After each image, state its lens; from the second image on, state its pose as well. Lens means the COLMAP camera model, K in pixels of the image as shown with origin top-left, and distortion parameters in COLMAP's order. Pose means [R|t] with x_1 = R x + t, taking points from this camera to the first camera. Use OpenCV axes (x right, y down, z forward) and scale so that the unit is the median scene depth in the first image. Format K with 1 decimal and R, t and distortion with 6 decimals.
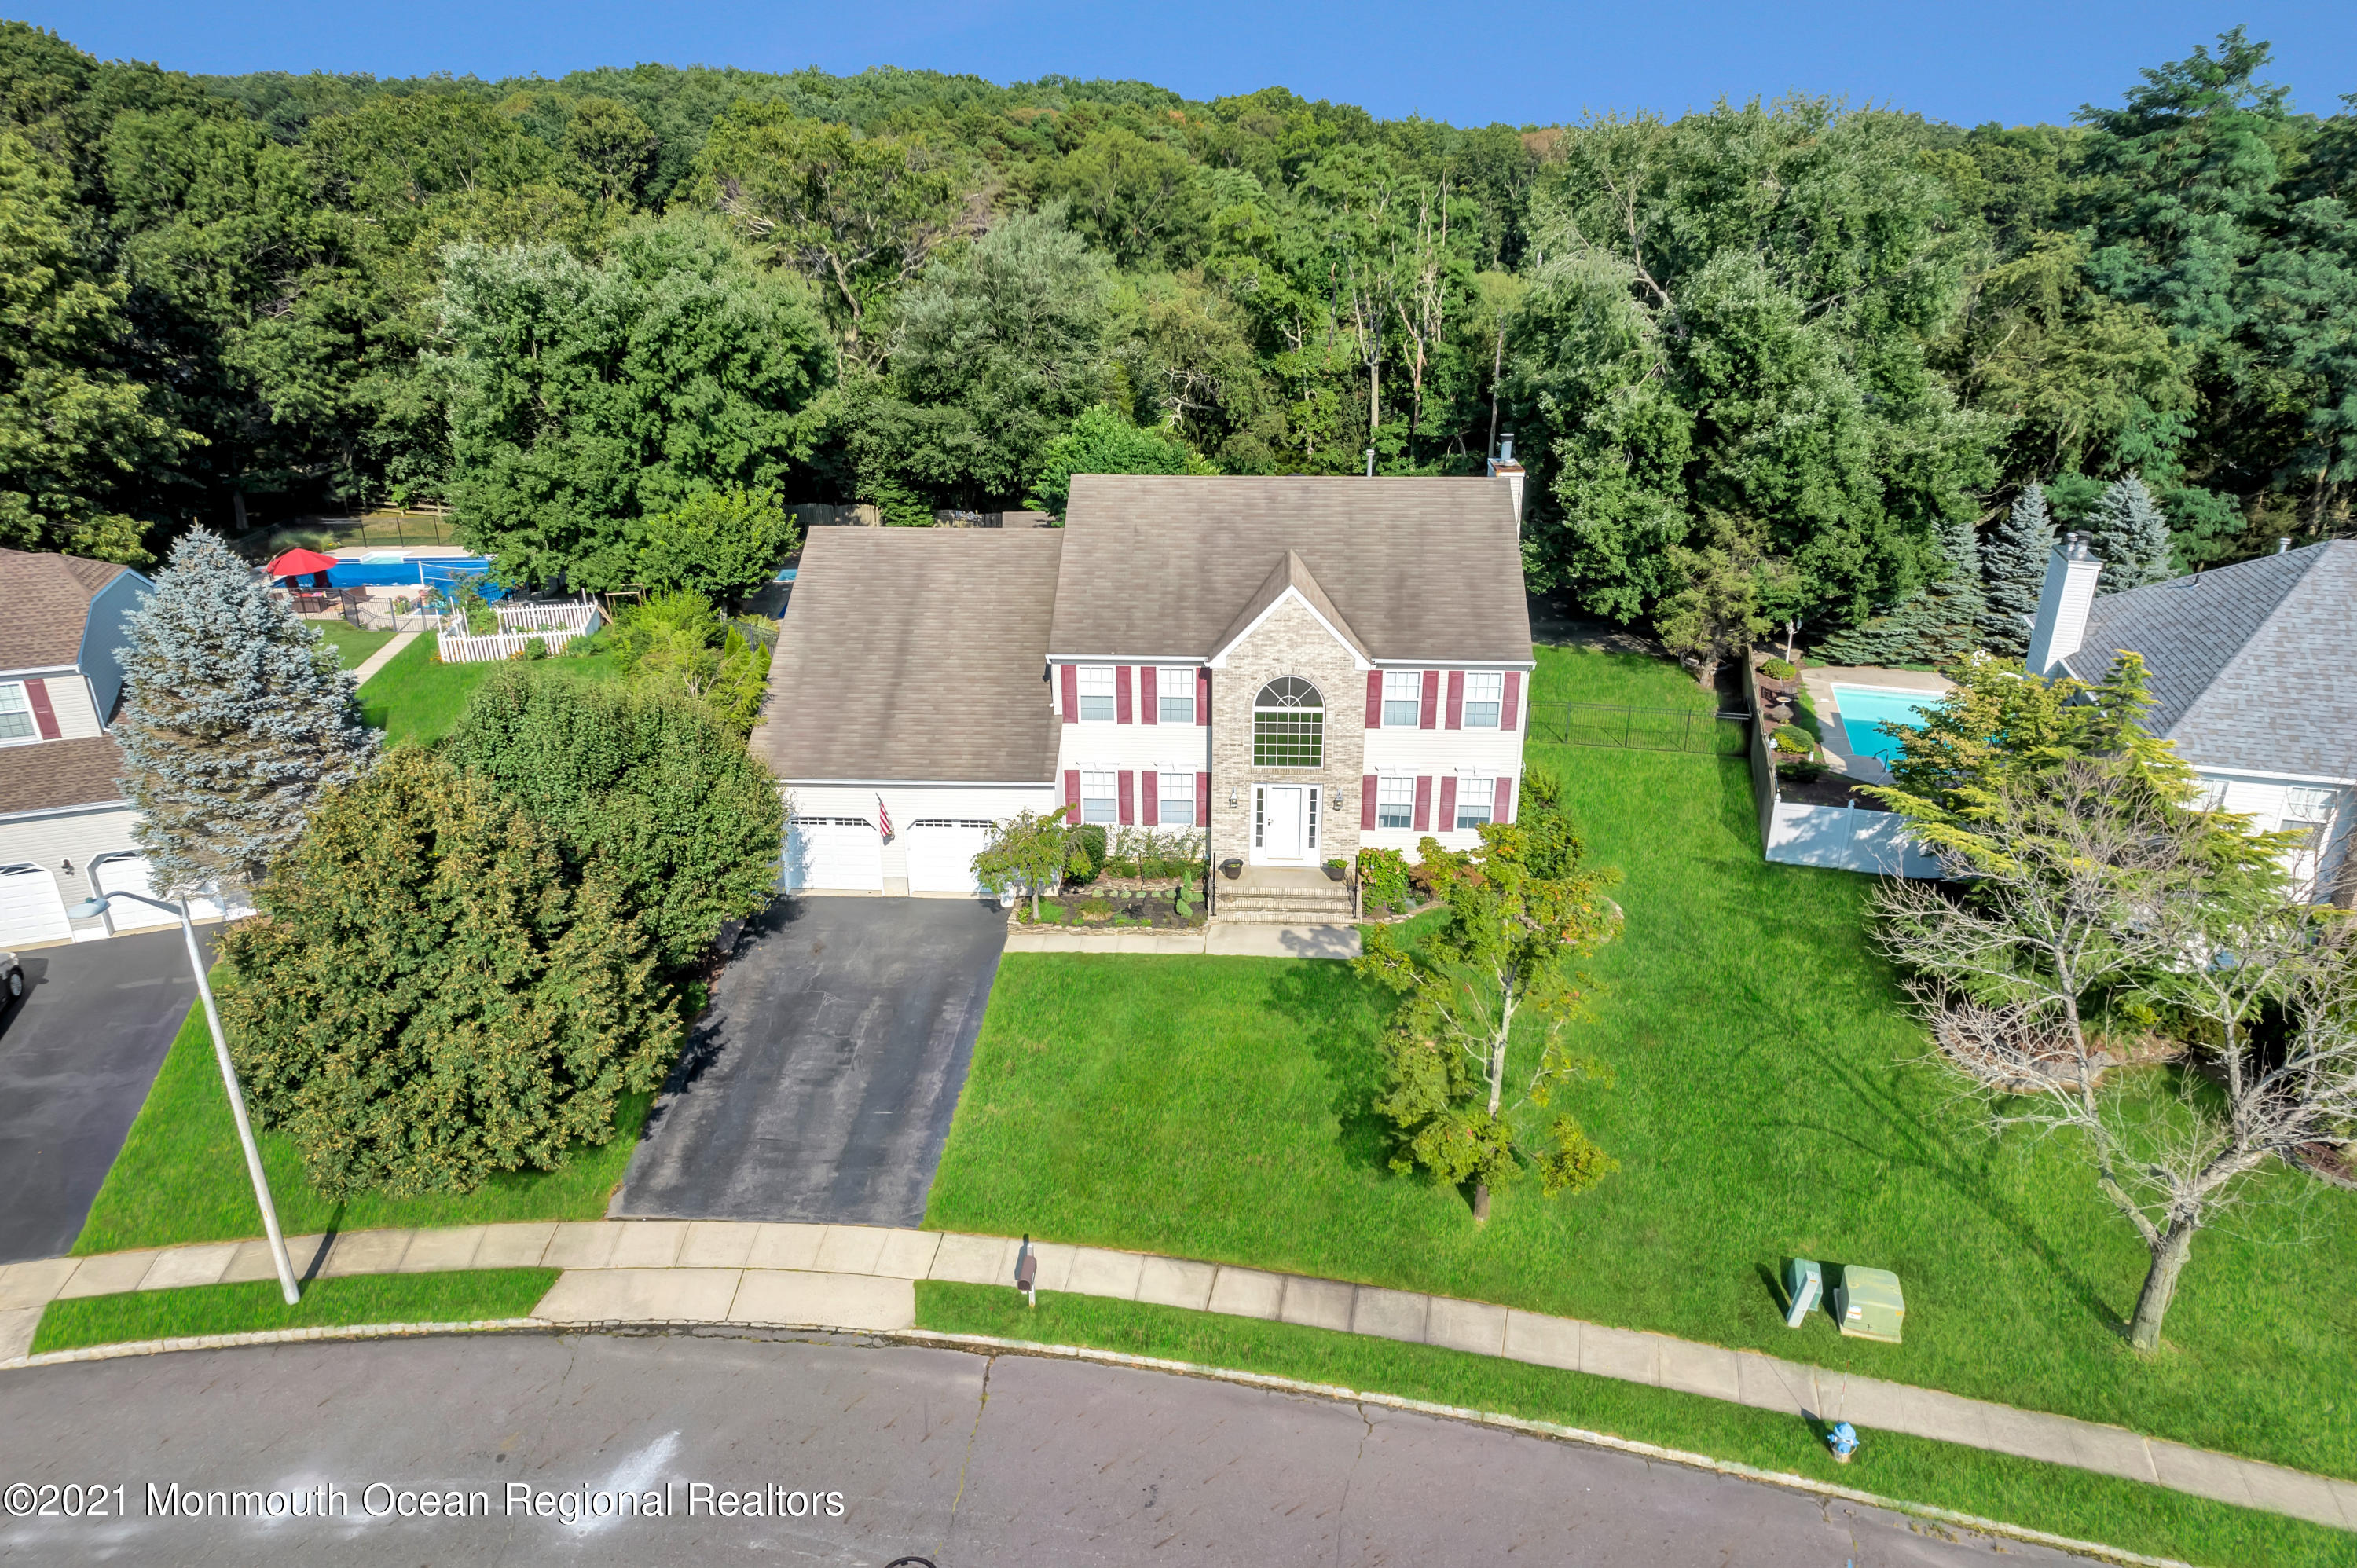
lens RADIAL K [[1507.5, 0, 1178.5], [0, 1507.5, 784.0], [0, 0, 1]] dist [-0.080363, 0.075677]
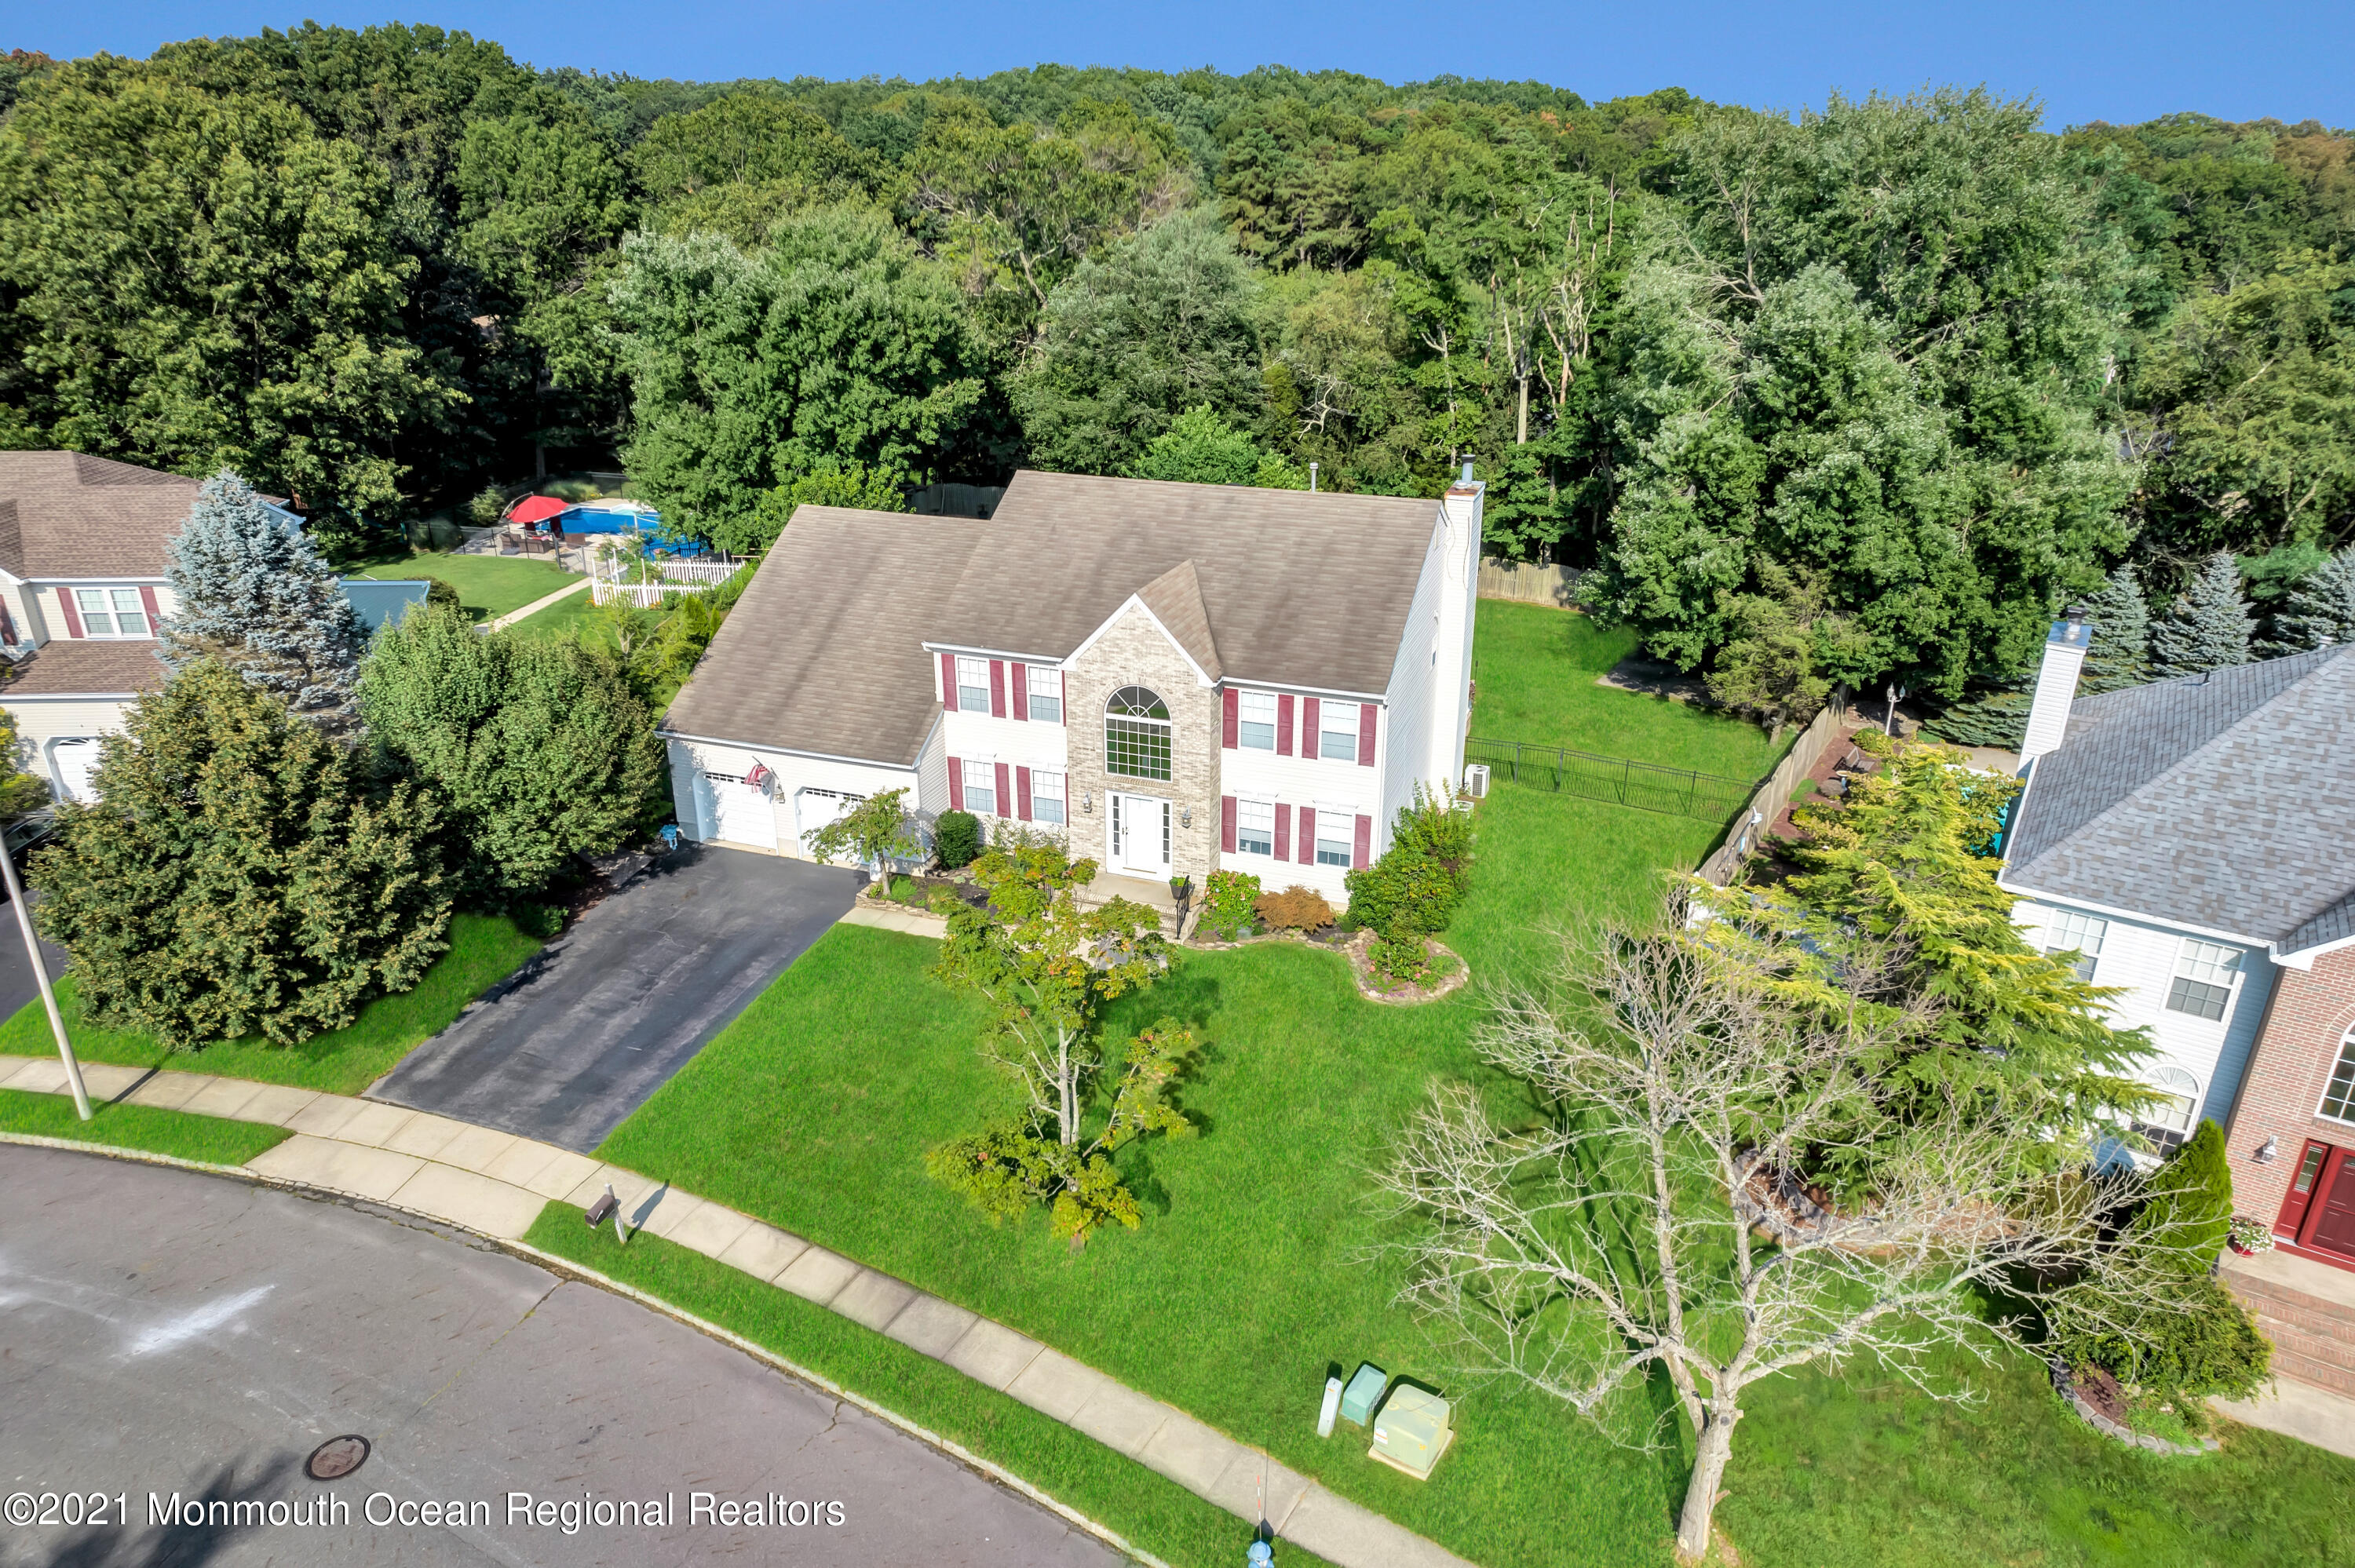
lens RADIAL K [[1506.1, 0, 1177.5], [0, 1506.1, 784.0], [0, 0, 1]] dist [-0.080363, 0.075677]
pose [[0.957156, 0.115738, -0.265436, 0.269233], [-0.115510, 0.993169, 0.016526, -0.019755], [0.265535, 0.014843, 0.963987, 0.042151]]
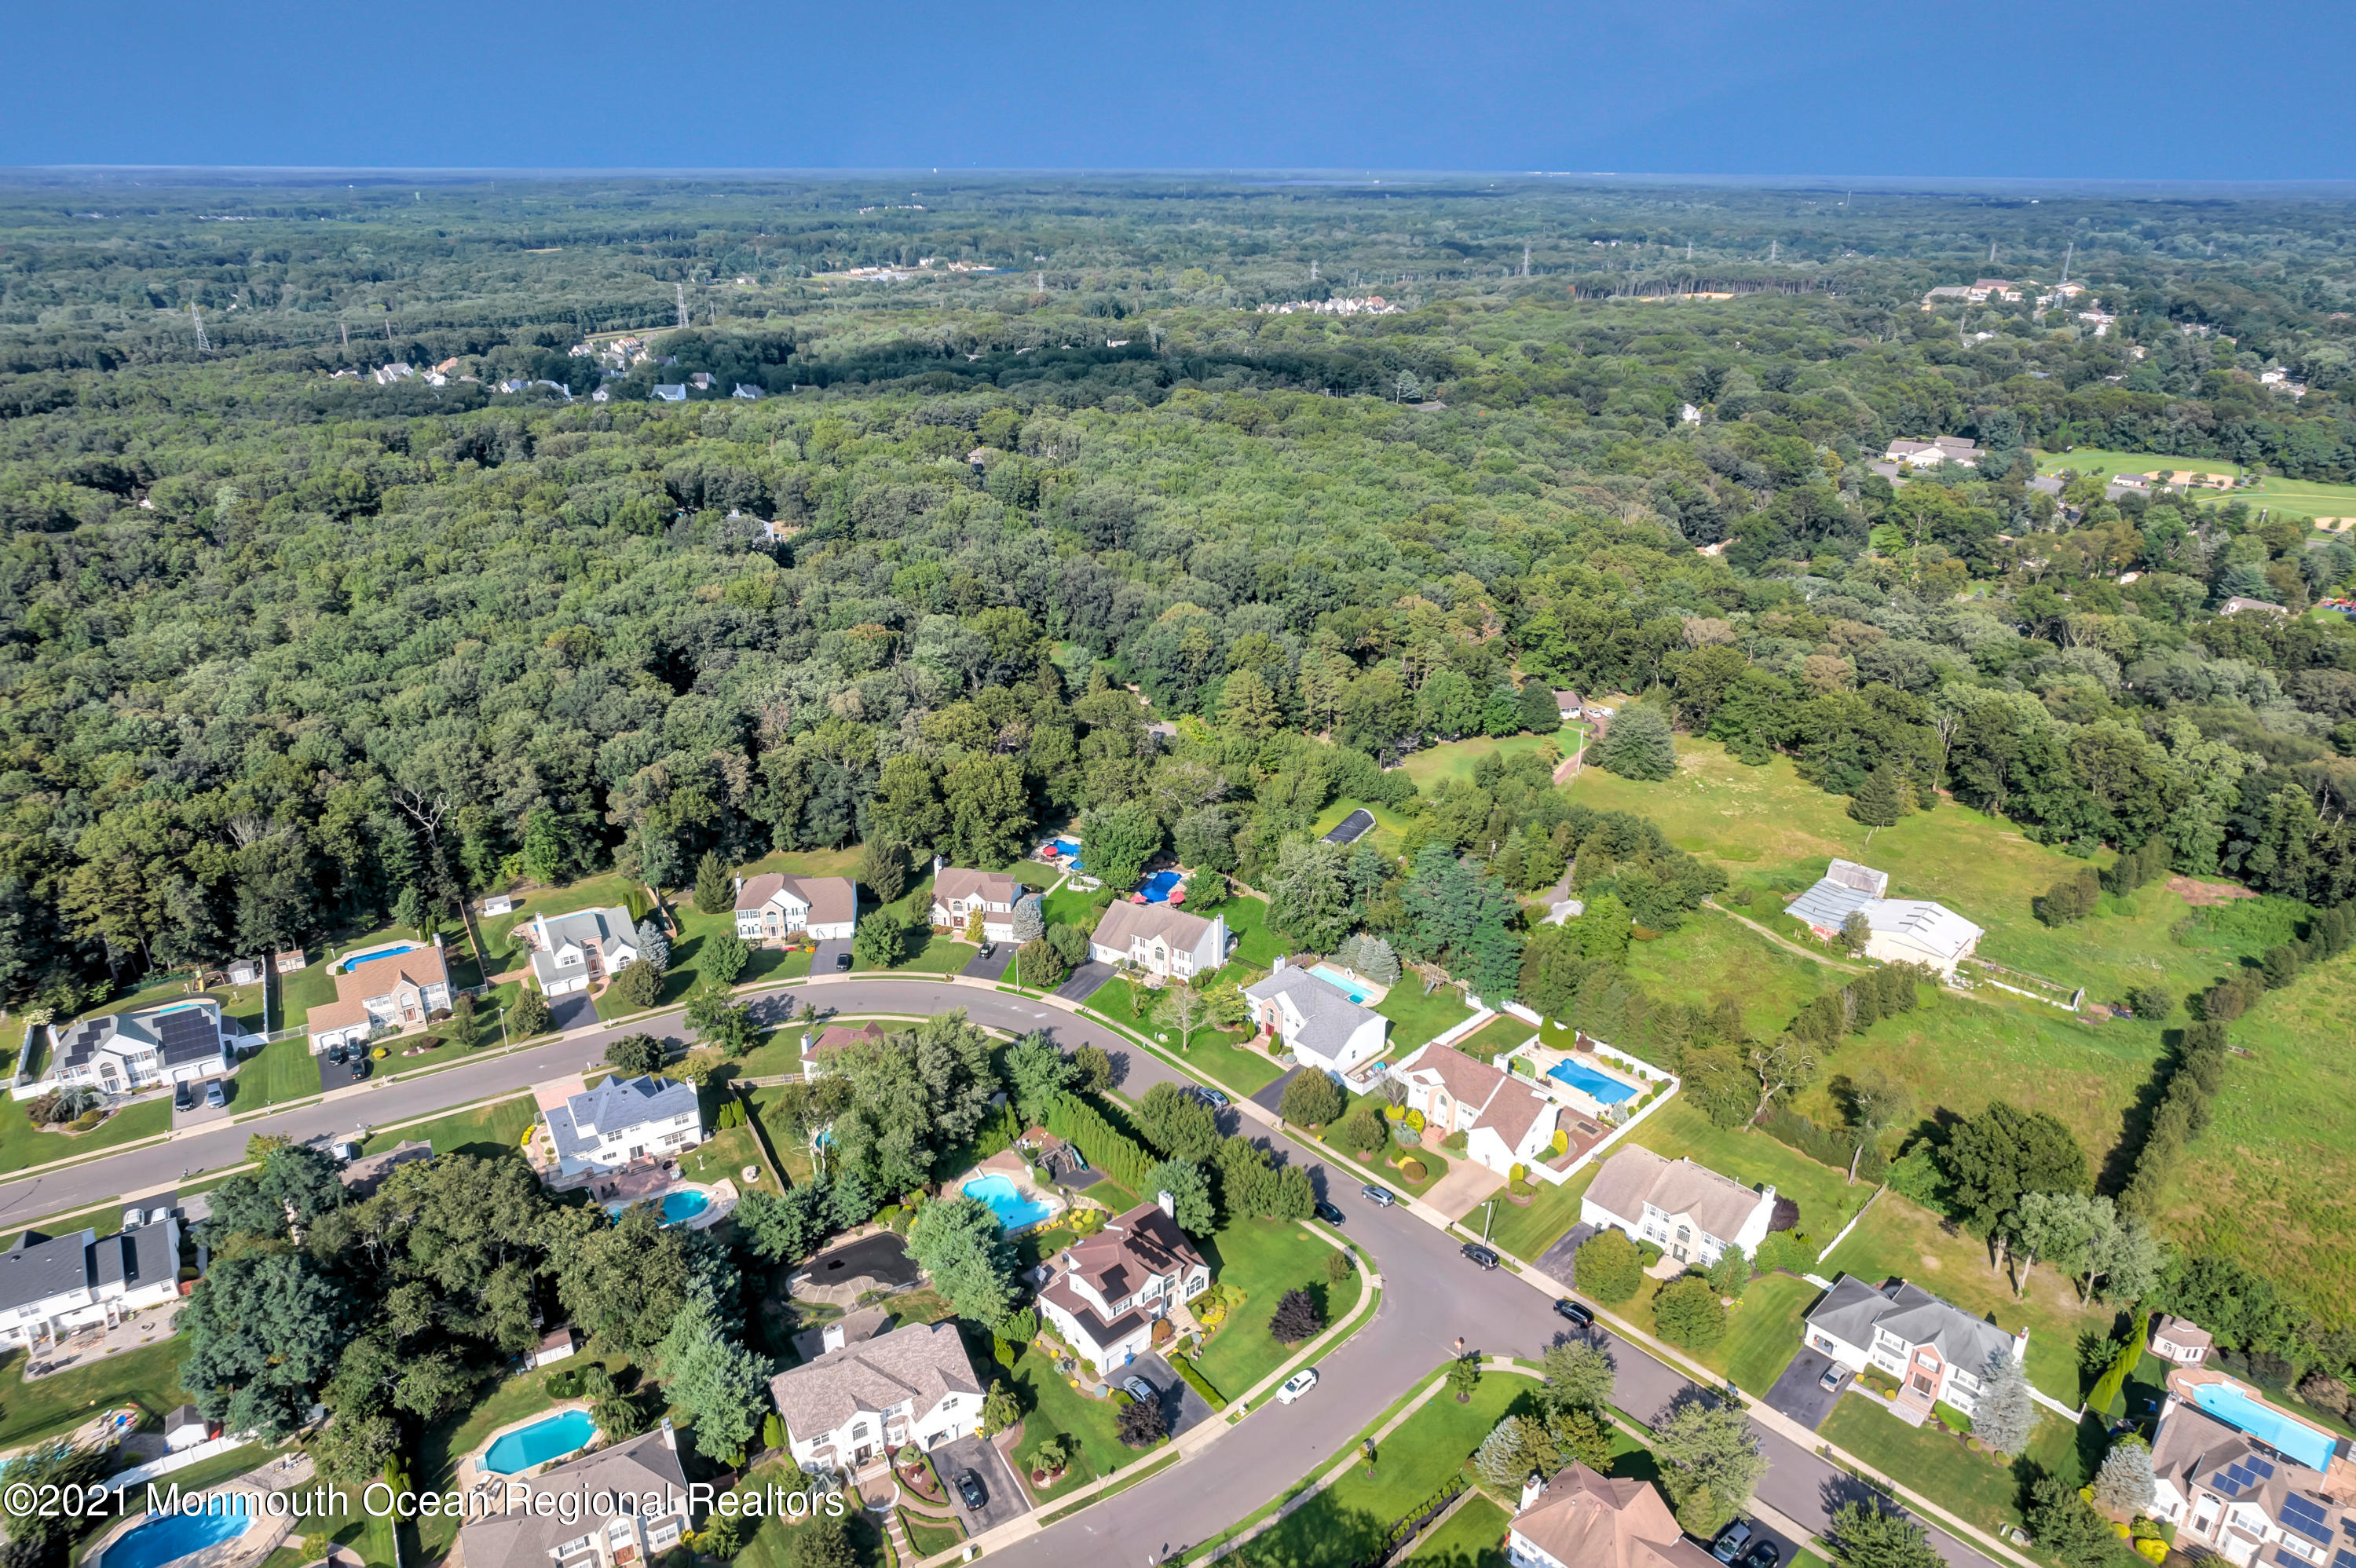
lens RADIAL K [[1506.8, 0, 1178.0], [0, 1506.8, 784.0], [0, 0, 1]] dist [-0.080363, 0.075677]
pose [[0.865543, 0.192473, -0.462373, 2.276749], [-0.191341, 0.980256, 0.049871, -0.830071], [0.462843, 0.045306, 0.885282, -3.614058]]
